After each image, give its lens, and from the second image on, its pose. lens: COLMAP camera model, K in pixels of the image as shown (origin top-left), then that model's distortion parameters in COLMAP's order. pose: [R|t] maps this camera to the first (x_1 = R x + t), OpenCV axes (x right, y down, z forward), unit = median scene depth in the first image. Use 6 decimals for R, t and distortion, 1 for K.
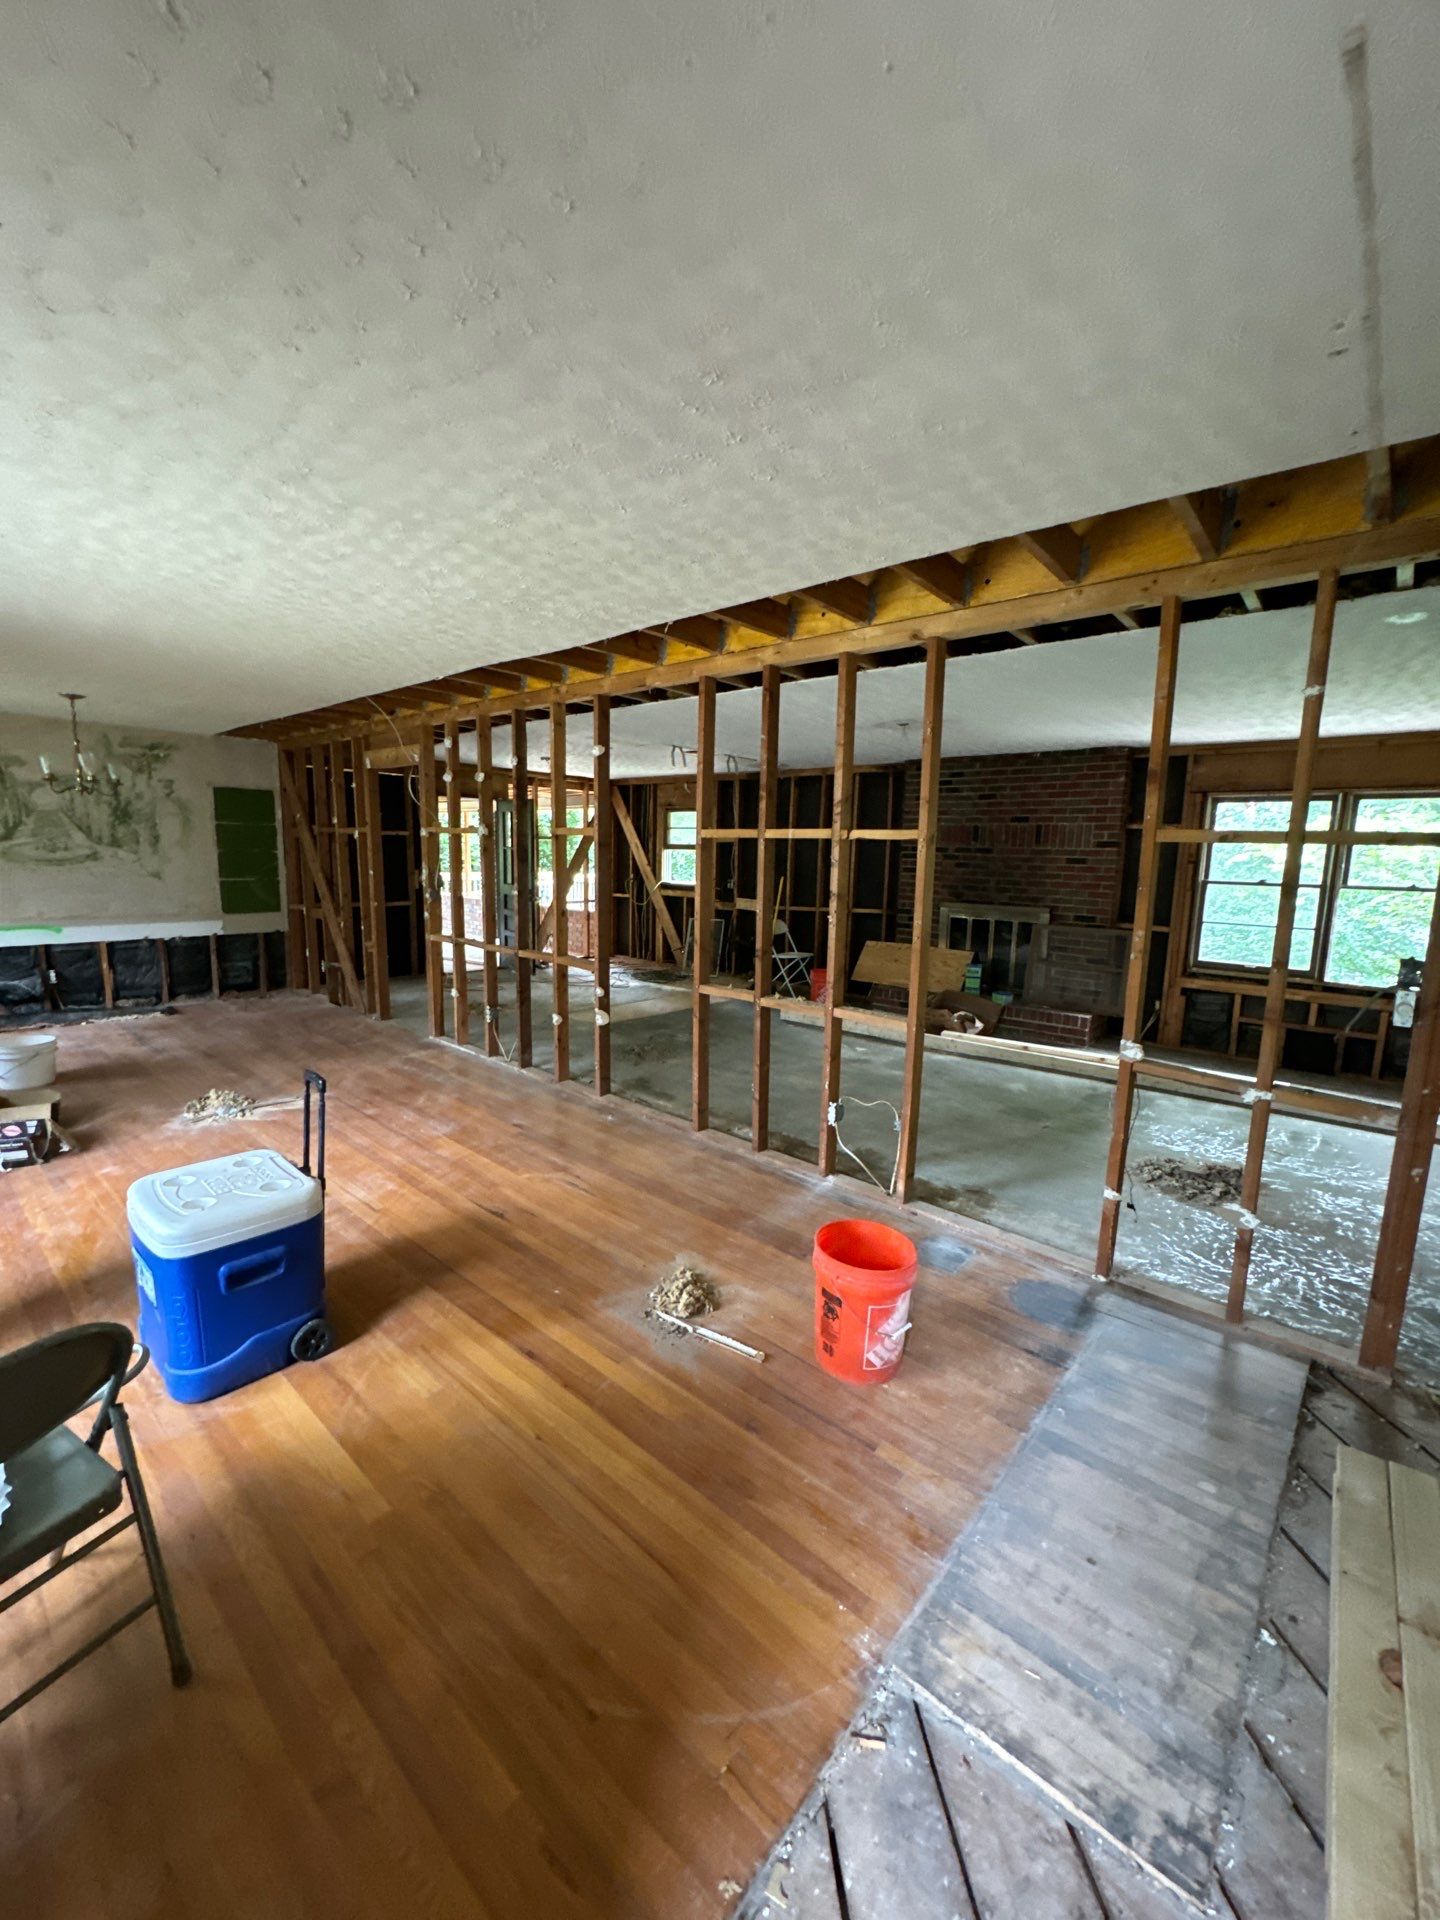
lens RADIAL K [[764.3, 0, 718.1], [0, 764.3, 963.8], [0, 0, 1]] dist [-0.001445, 0.000410]
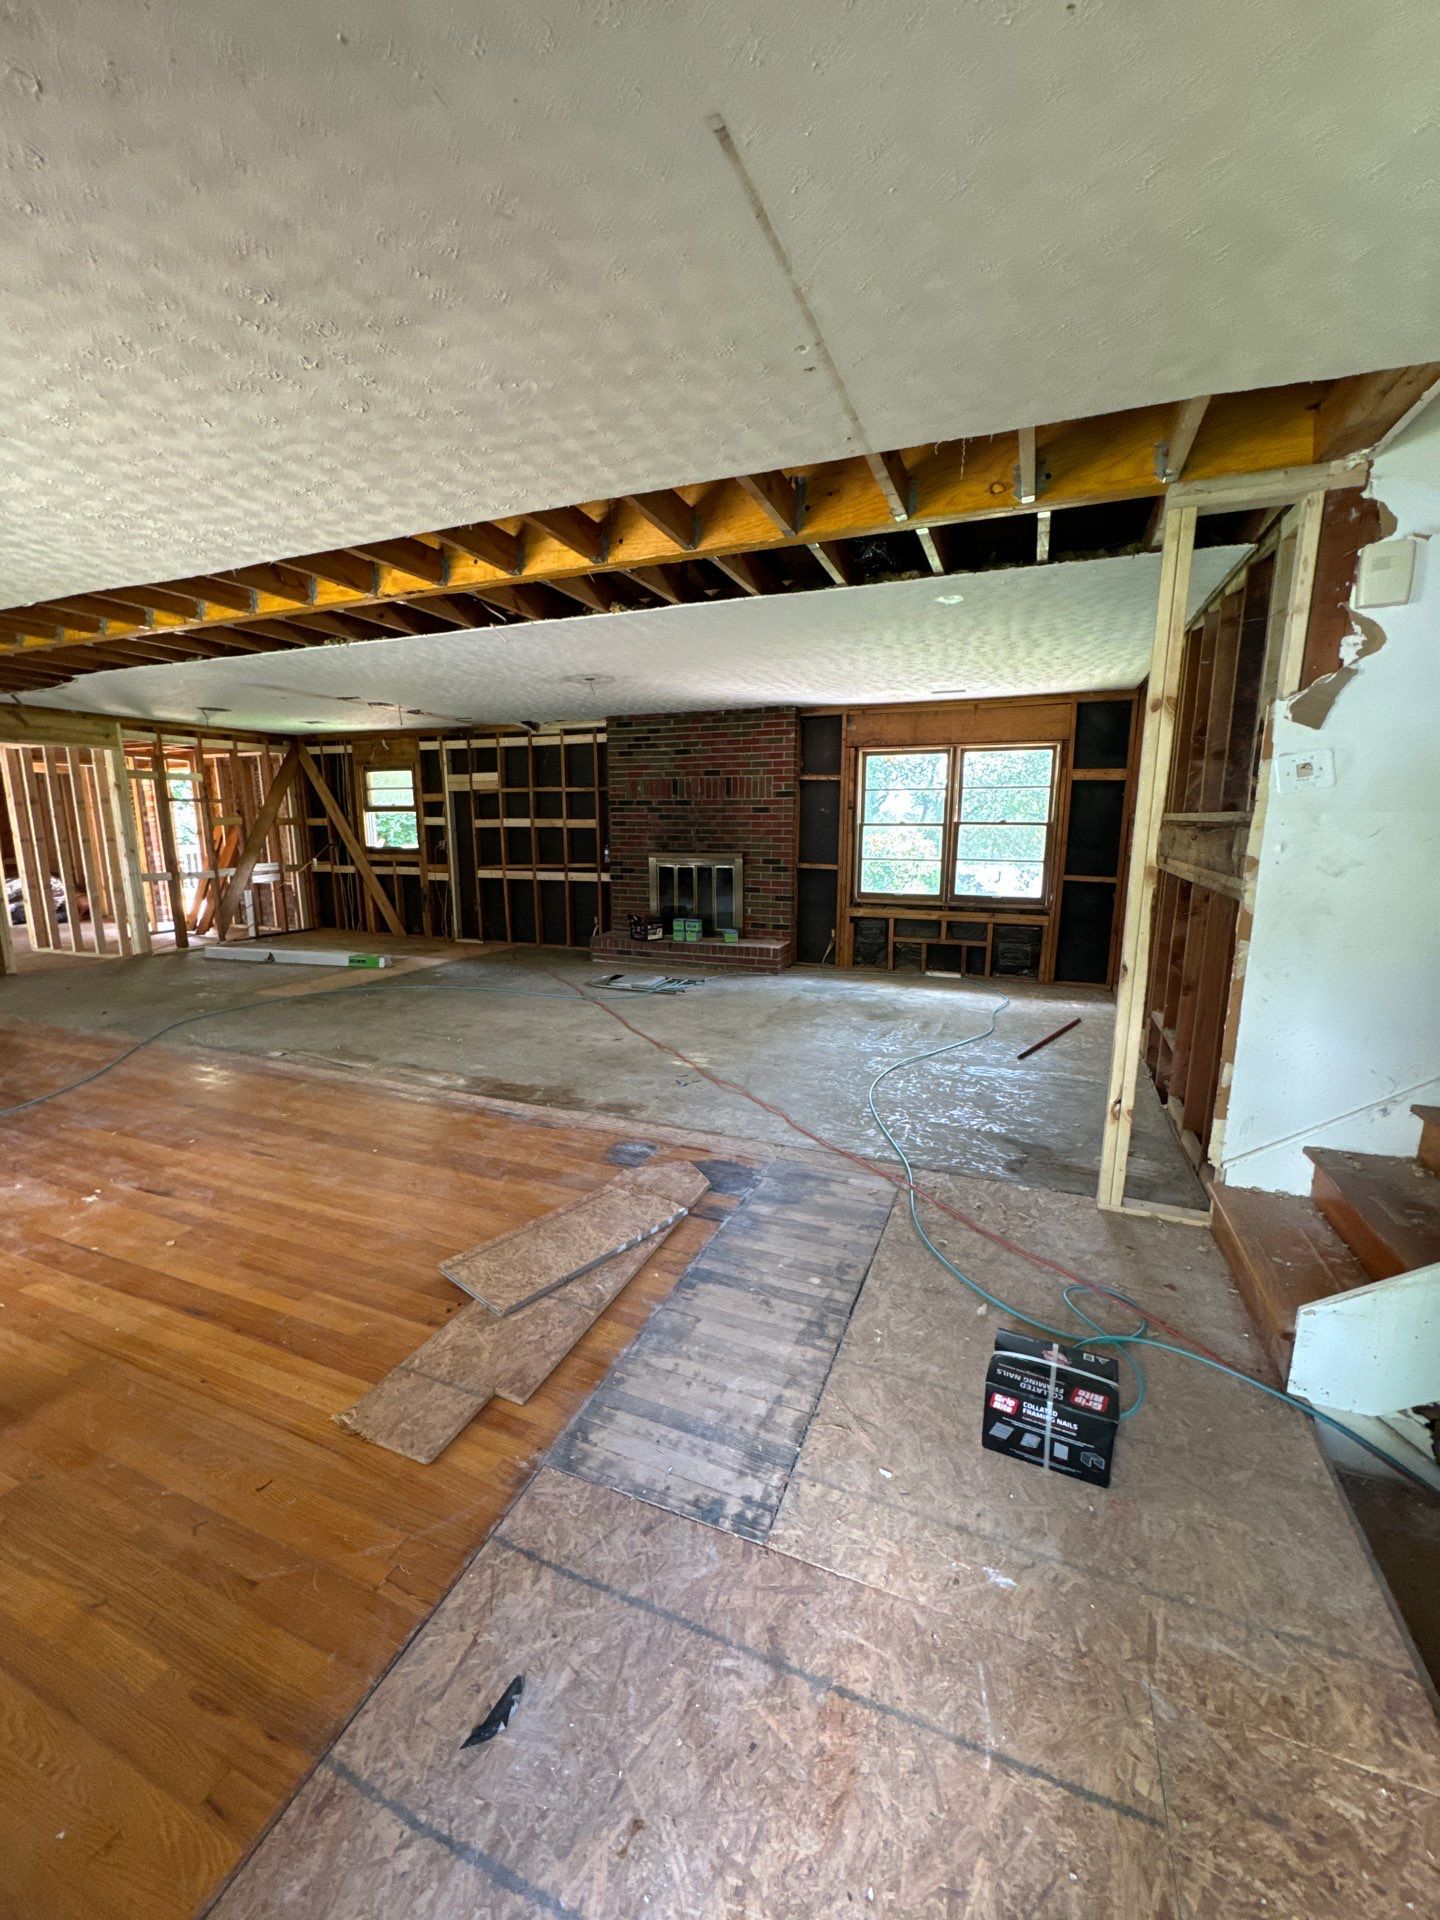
lens RADIAL K [[764.3, 0, 718.7], [0, 764.3, 960.9], [0, 0, 1]] dist [-0.001445, 0.000410]
pose [[0.944660, -0.084421, 0.317002, 0.076217], [0.071732, 0.996093, 0.051510, 0.045305], [-0.320112, -0.025920, 0.947025, -0.079444]]
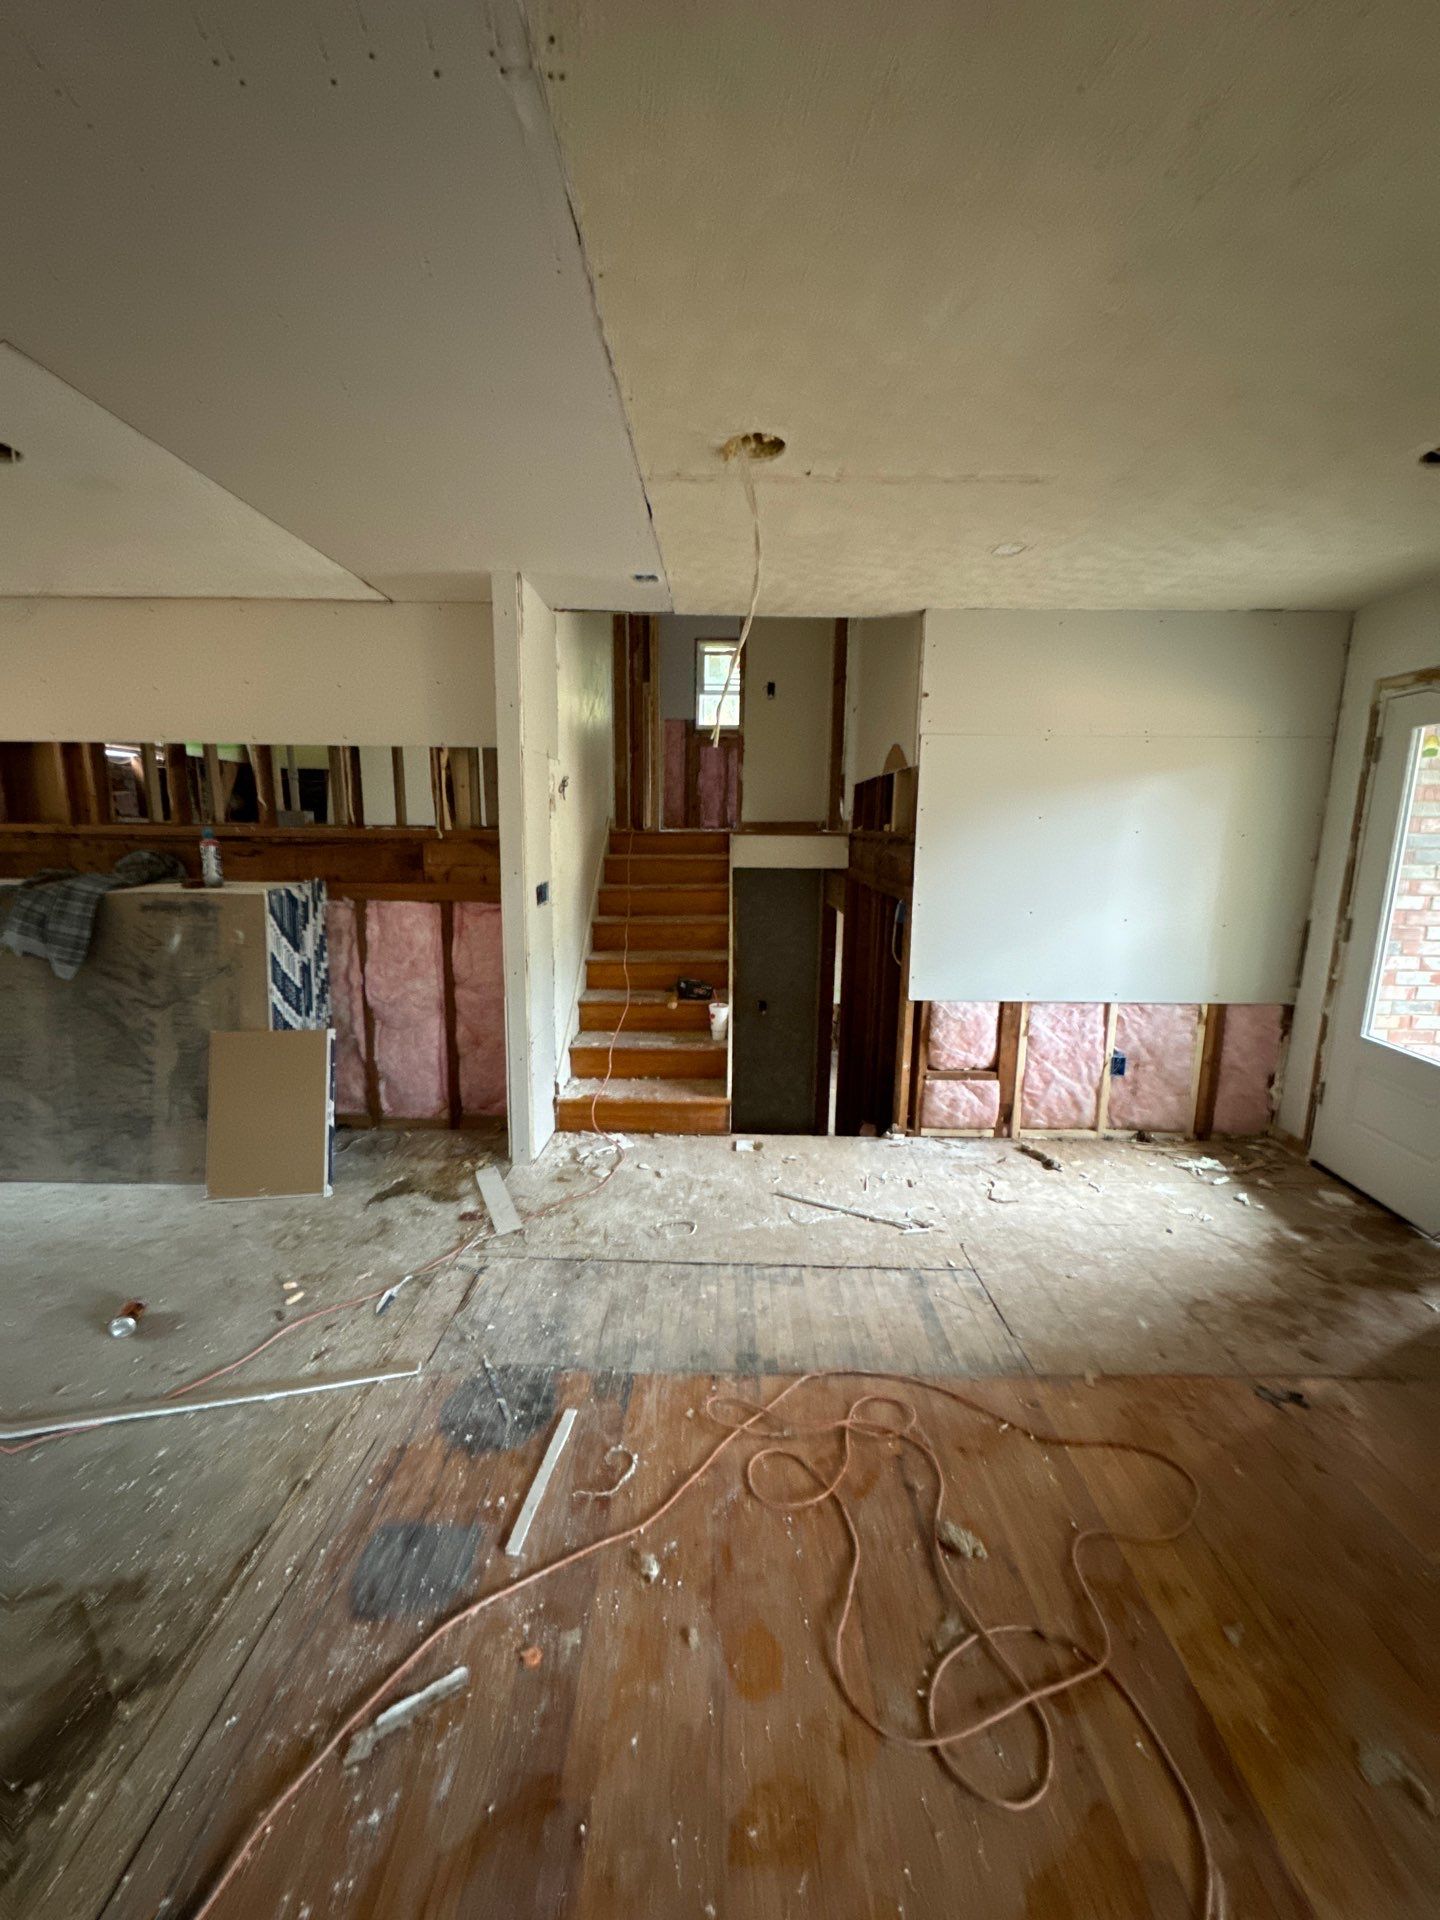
lens RADIAL K [[764.3, 0, 729.1], [0, 764.3, 960.9], [0, 0, 1]] dist [-0.001445, 0.000410]
pose [[-0.655231, -0.166798, 0.736784, -0.146033], [0.085323, 0.952738, 0.291566, -0.135004], [-0.750595, 0.253908, -0.610031, 0.937863]]
